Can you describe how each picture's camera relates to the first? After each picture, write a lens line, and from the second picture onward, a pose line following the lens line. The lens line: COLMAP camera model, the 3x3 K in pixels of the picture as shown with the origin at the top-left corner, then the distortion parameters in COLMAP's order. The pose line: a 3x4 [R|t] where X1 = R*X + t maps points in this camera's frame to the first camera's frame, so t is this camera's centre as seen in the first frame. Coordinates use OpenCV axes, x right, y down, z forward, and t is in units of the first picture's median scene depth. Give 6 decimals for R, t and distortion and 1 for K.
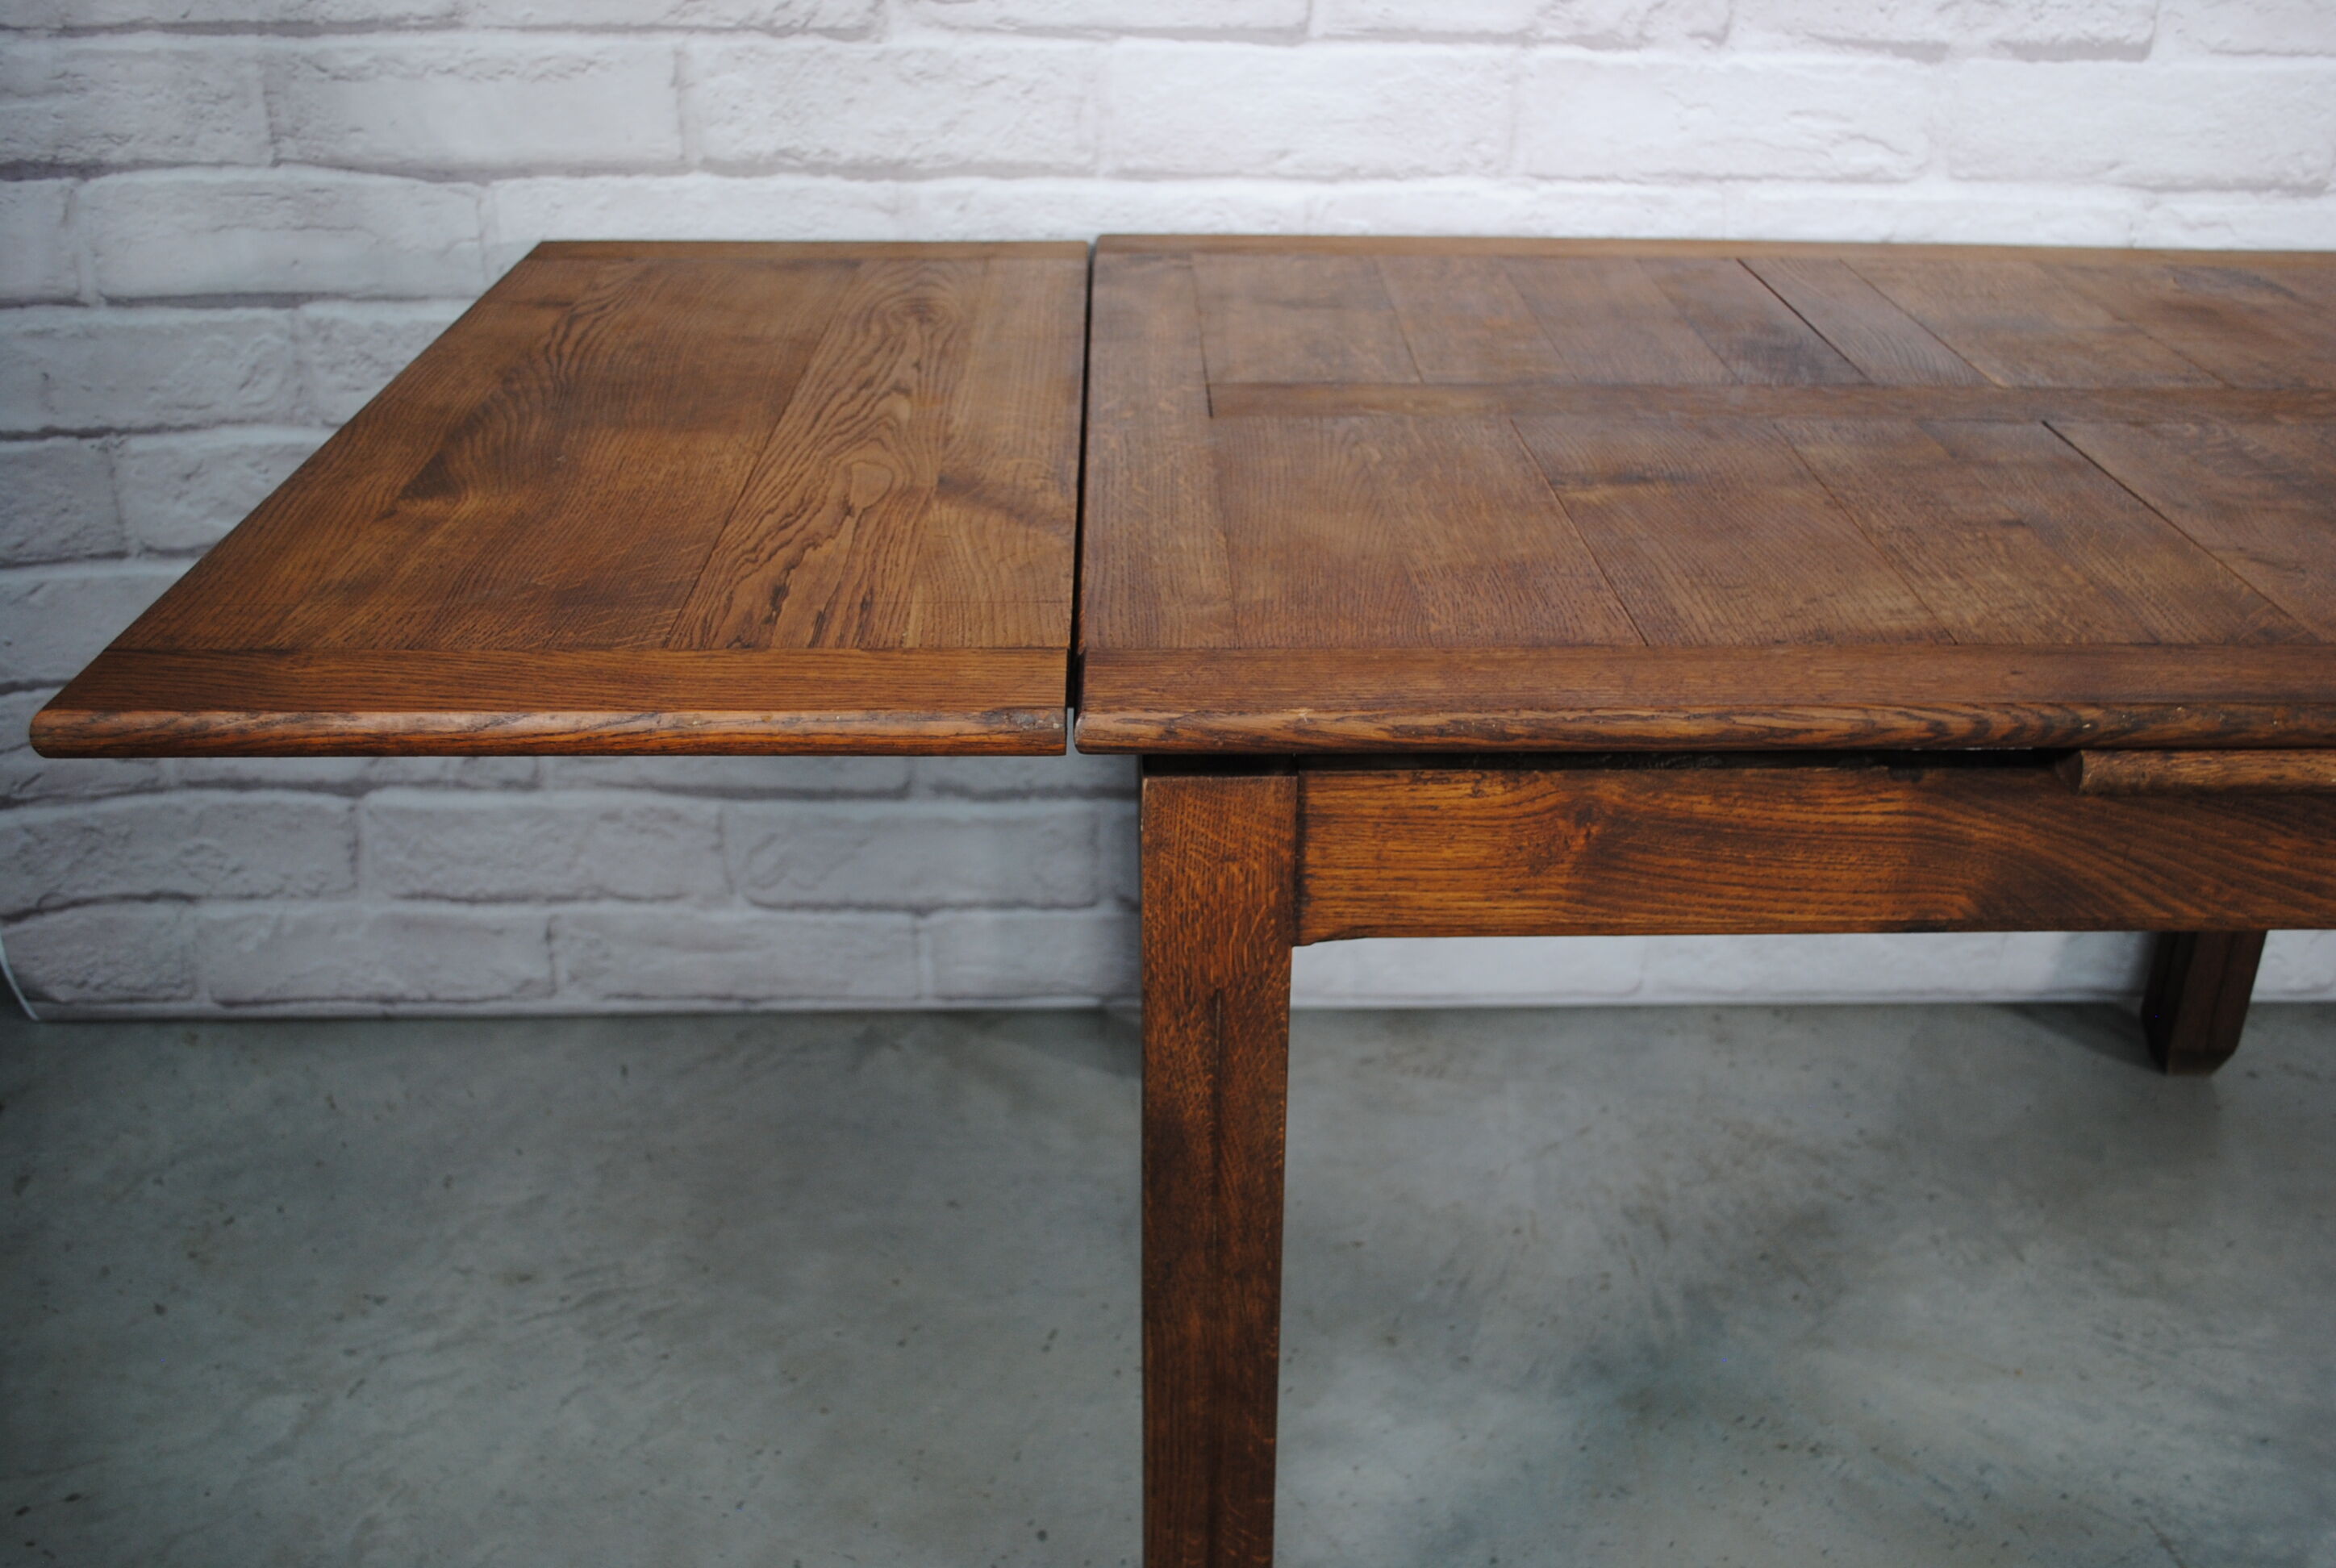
lens RADIAL K [[2461.8, 0, 1220.8], [0, 2461.8, 808.3], [0, 0, 1]] dist [-0.062041, 0.000000]
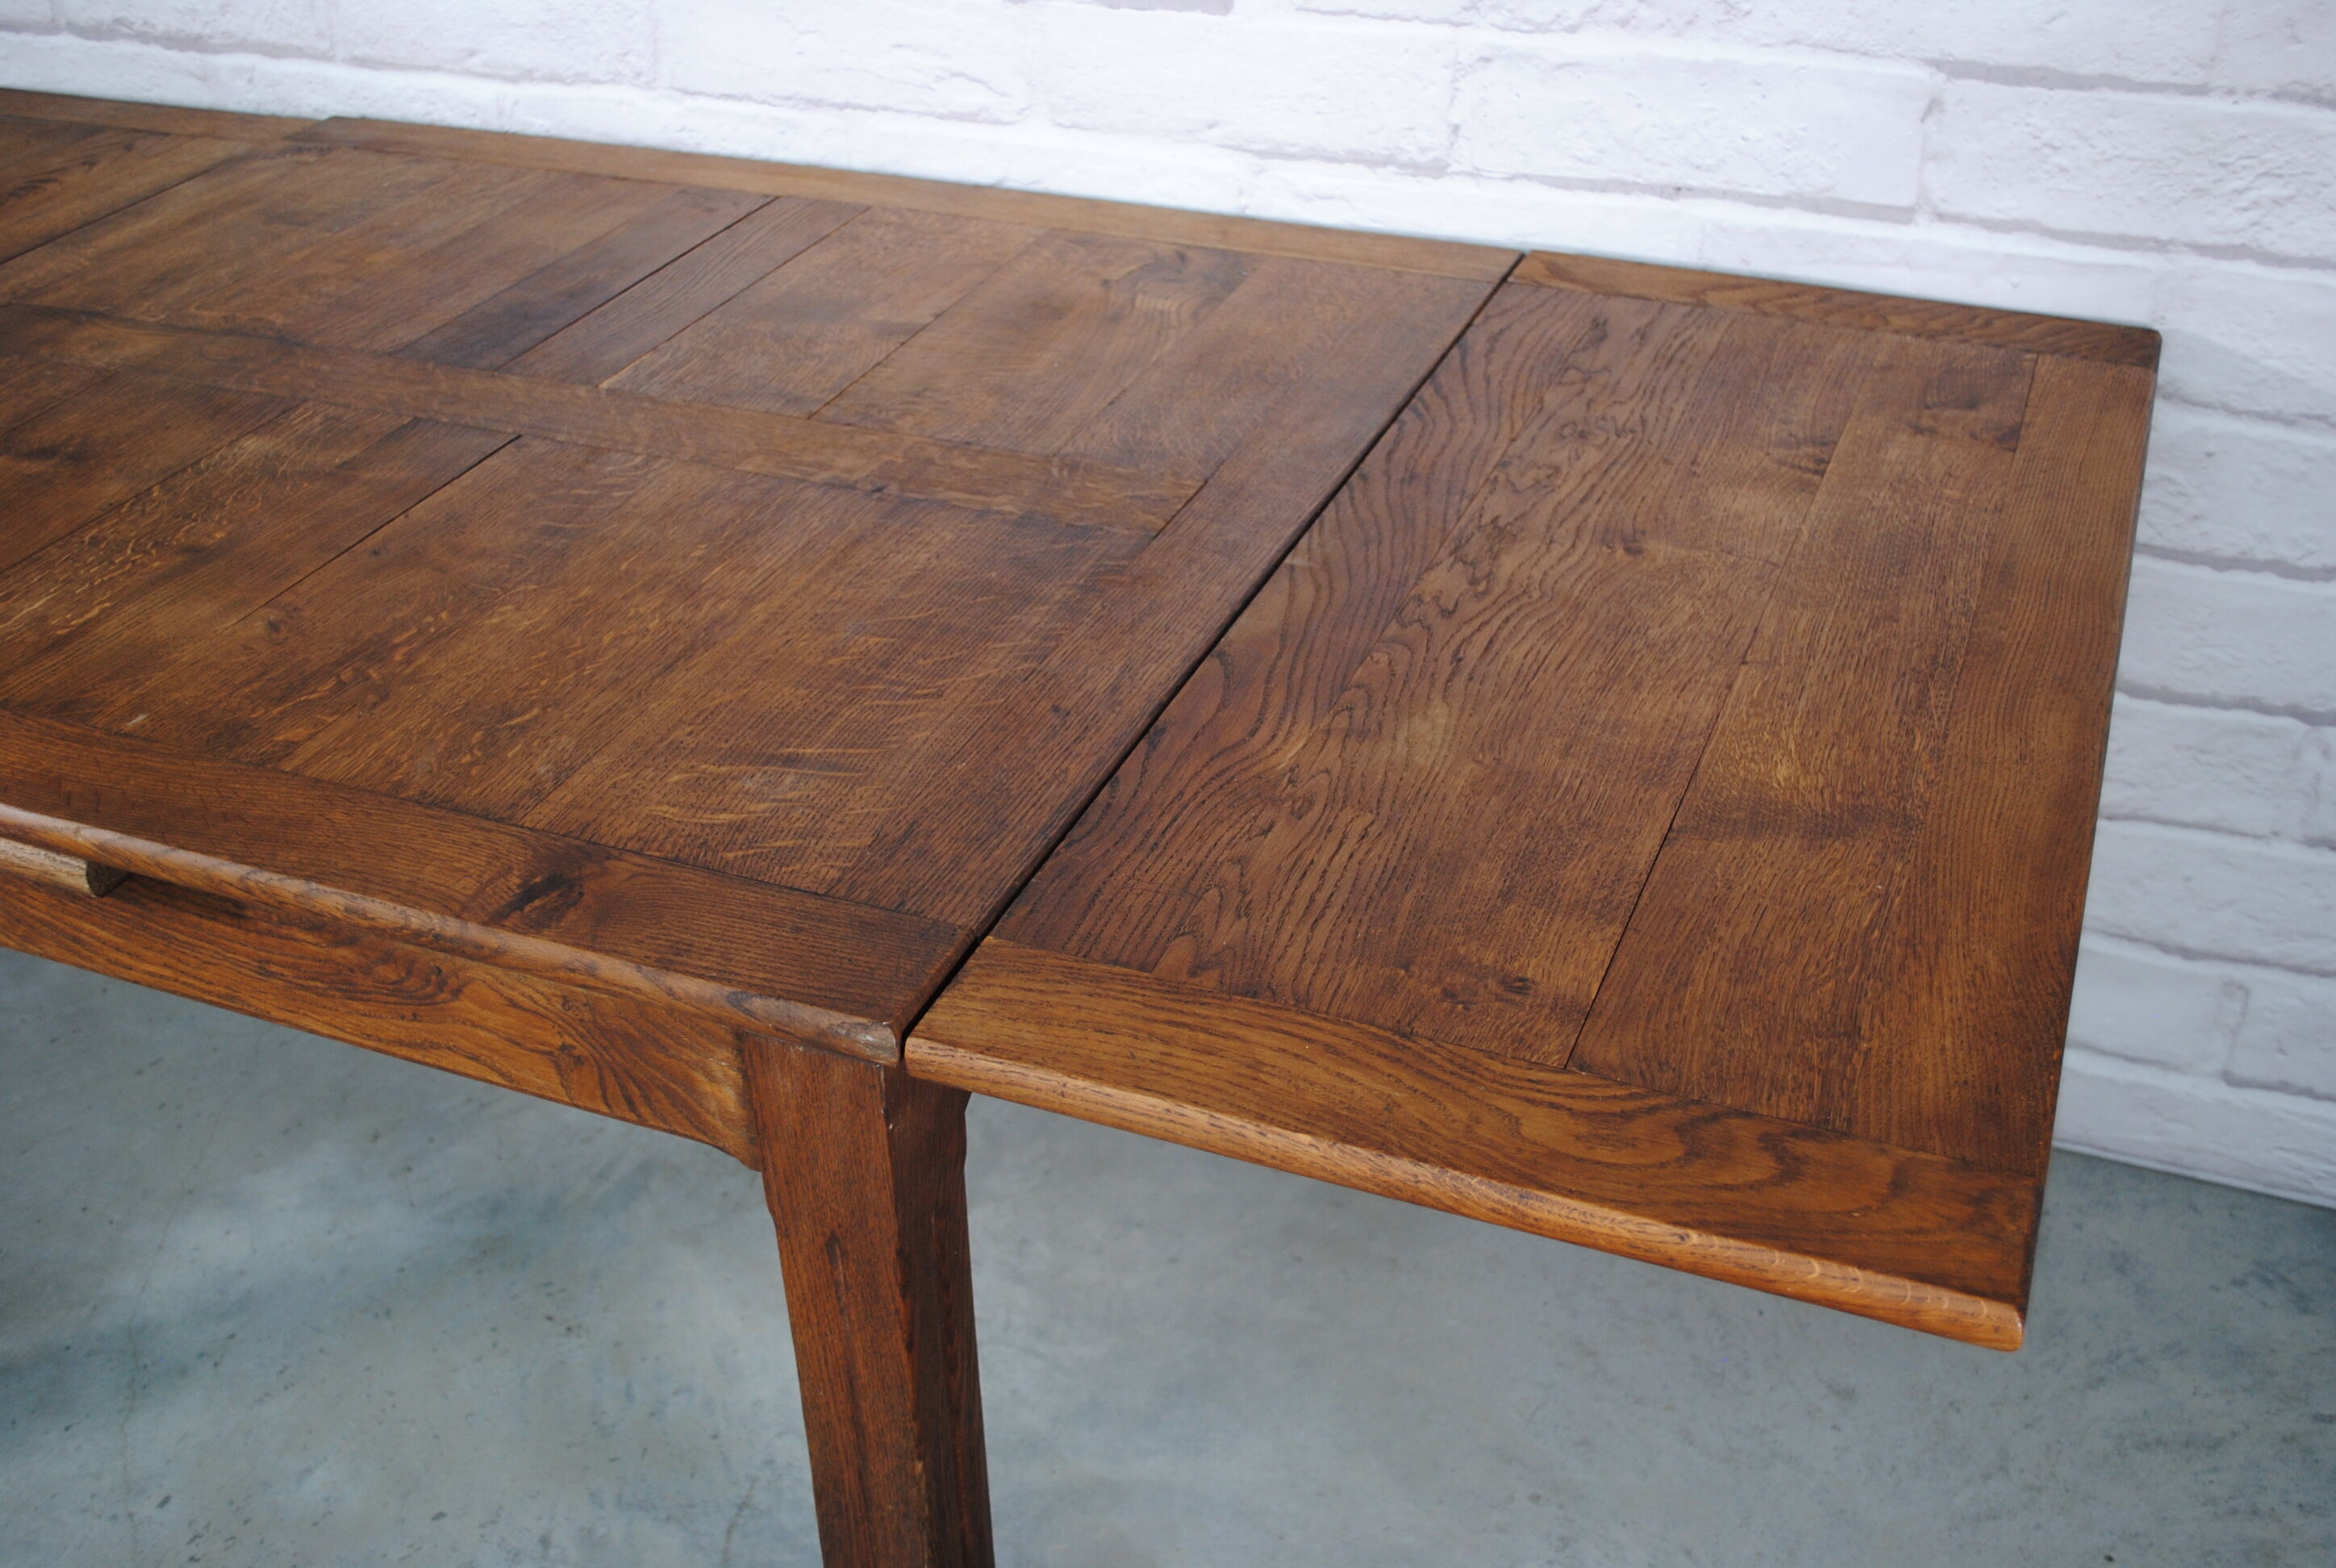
lens RADIAL K [[2461.8, 0, 1178.7], [0, 2461.8, 865.5], [0, 0, 1]] dist [-0.062041, 0.000000]
pose [[0.907202, 0.204065, -0.367888, 1.022000], [-0.144925, 0.972545, 0.182082, -0.214350], [0.394944, -0.111869, 0.911869, 0.158976]]
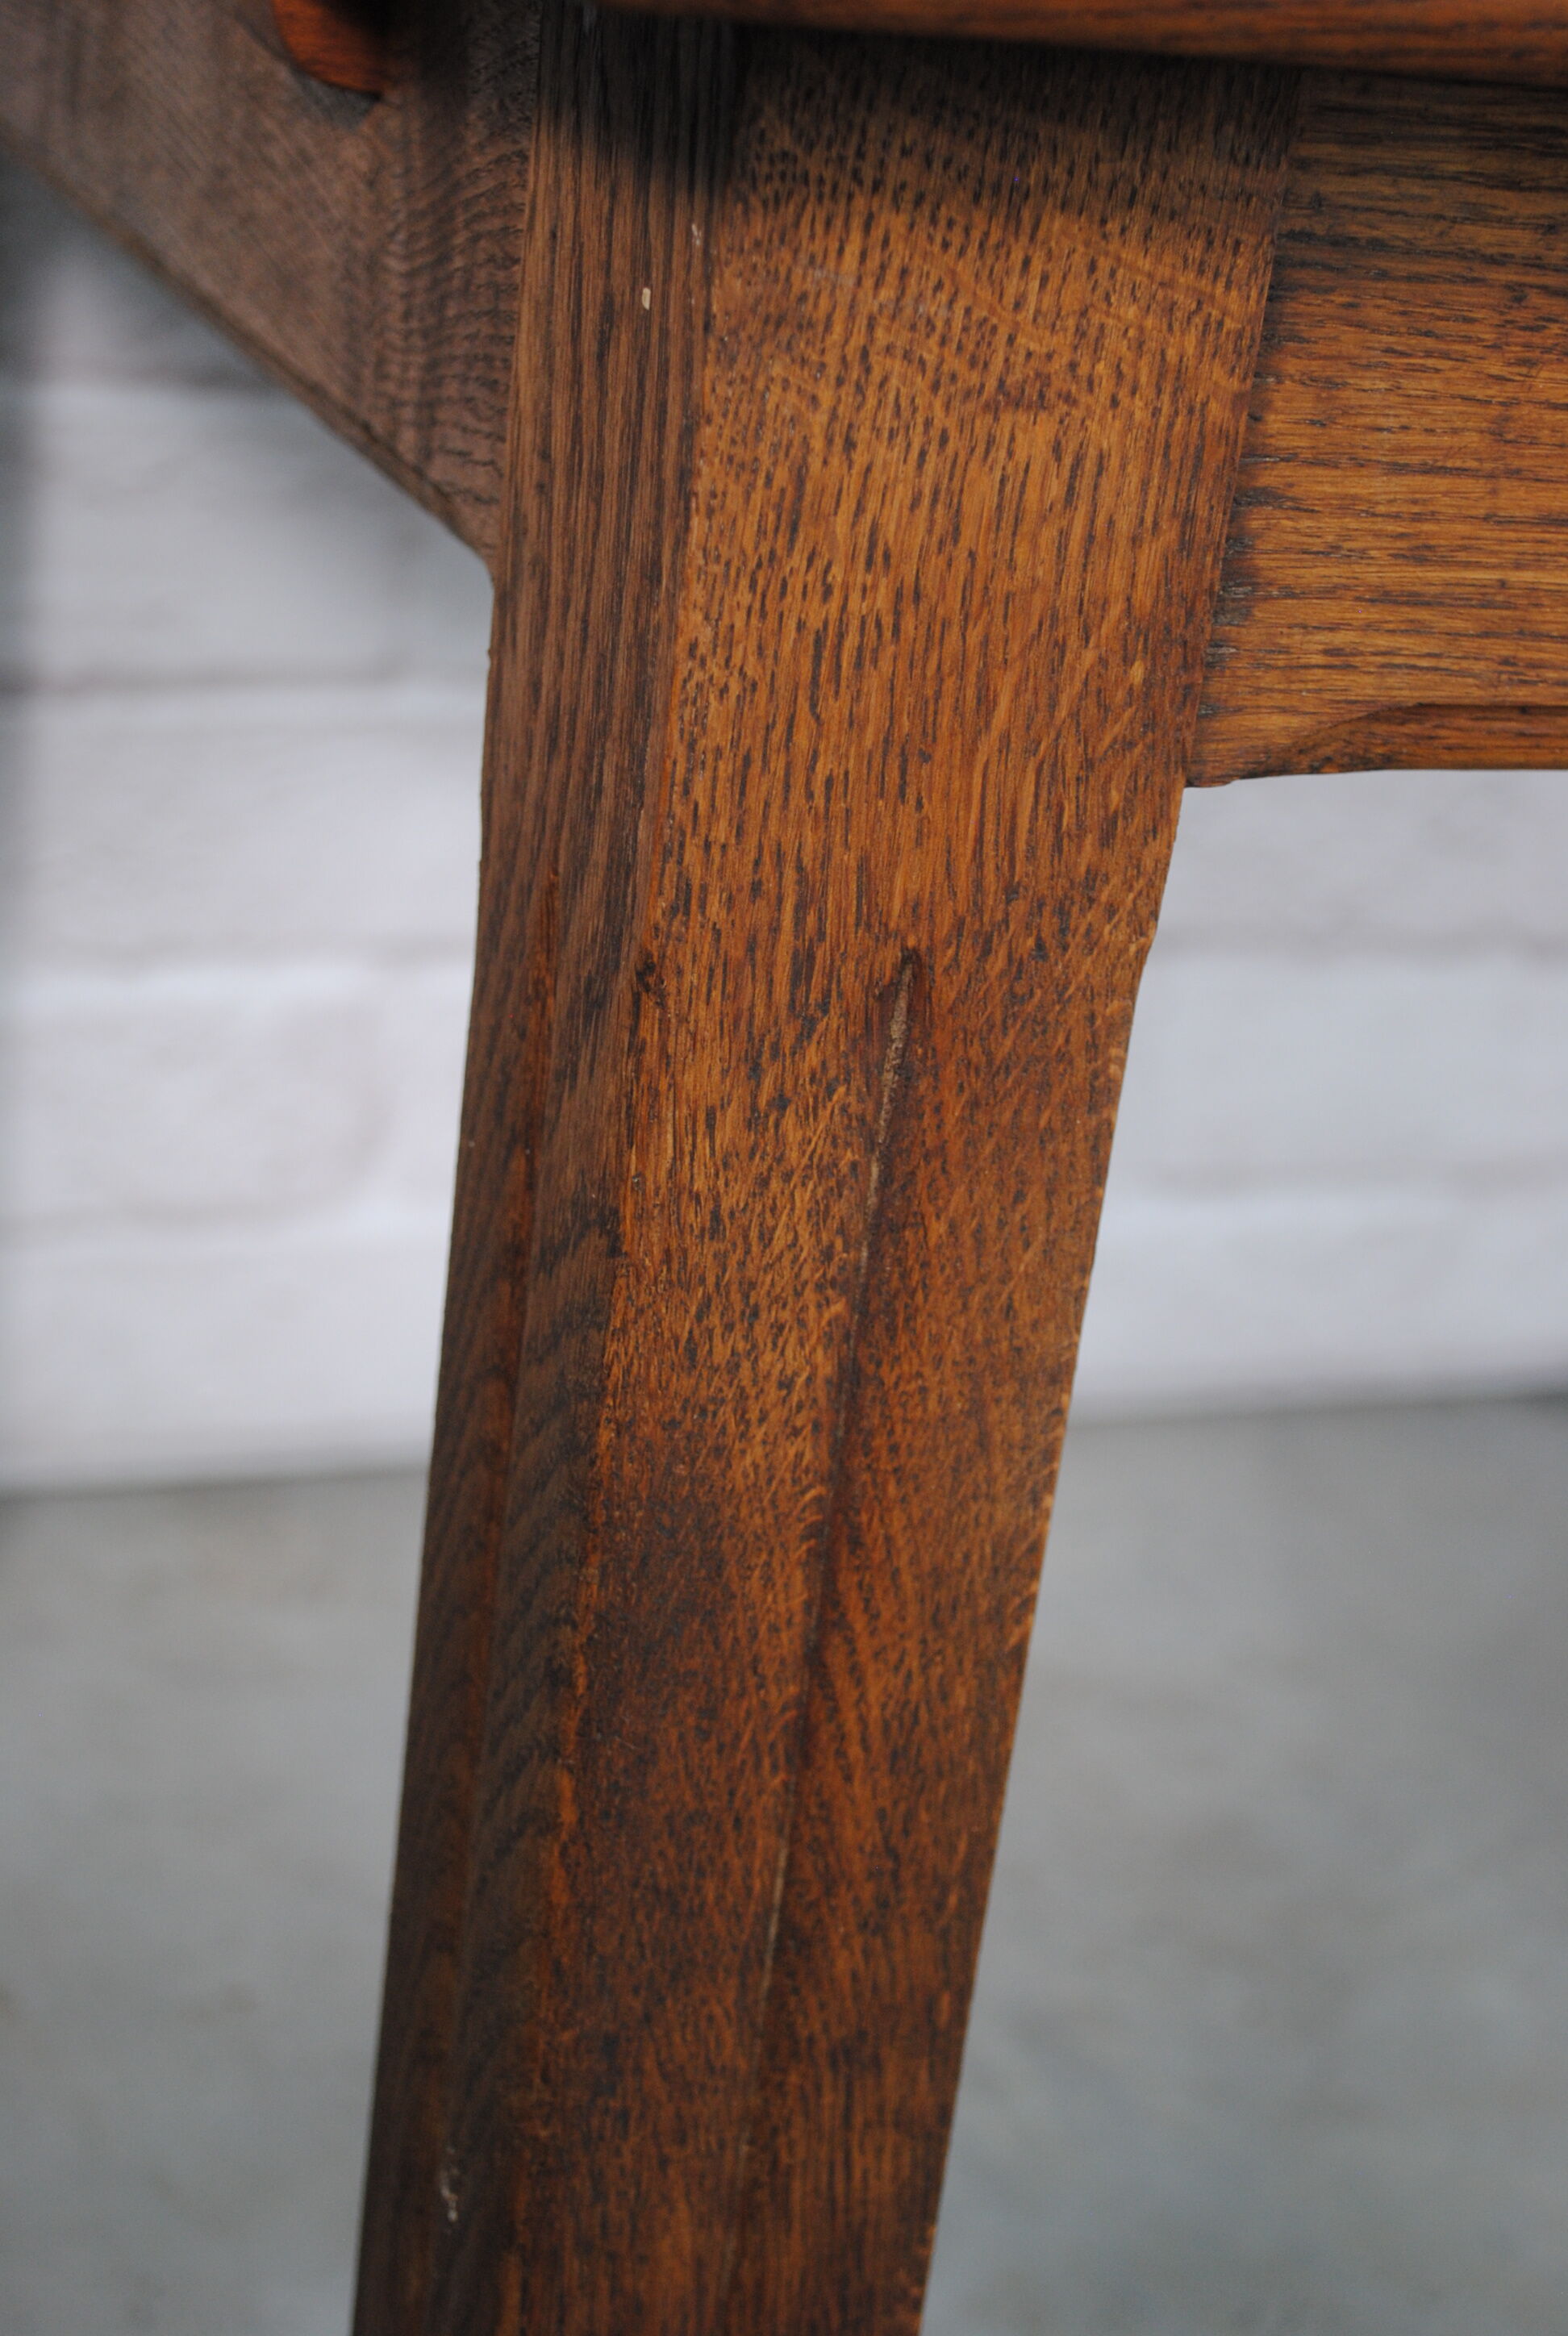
lens RADIAL K [[3990.1, 0, 779.0], [0, 3990.1, 1190.2], [0, 0, 1]] dist [0.002690, 0.000000]
pose [[0.940971, -0.034170, 0.336759, -0.124732], [0.046856, 0.998463, -0.029613, 0.086953], [-0.335230, 0.043644, 0.941125, 0.473553]]
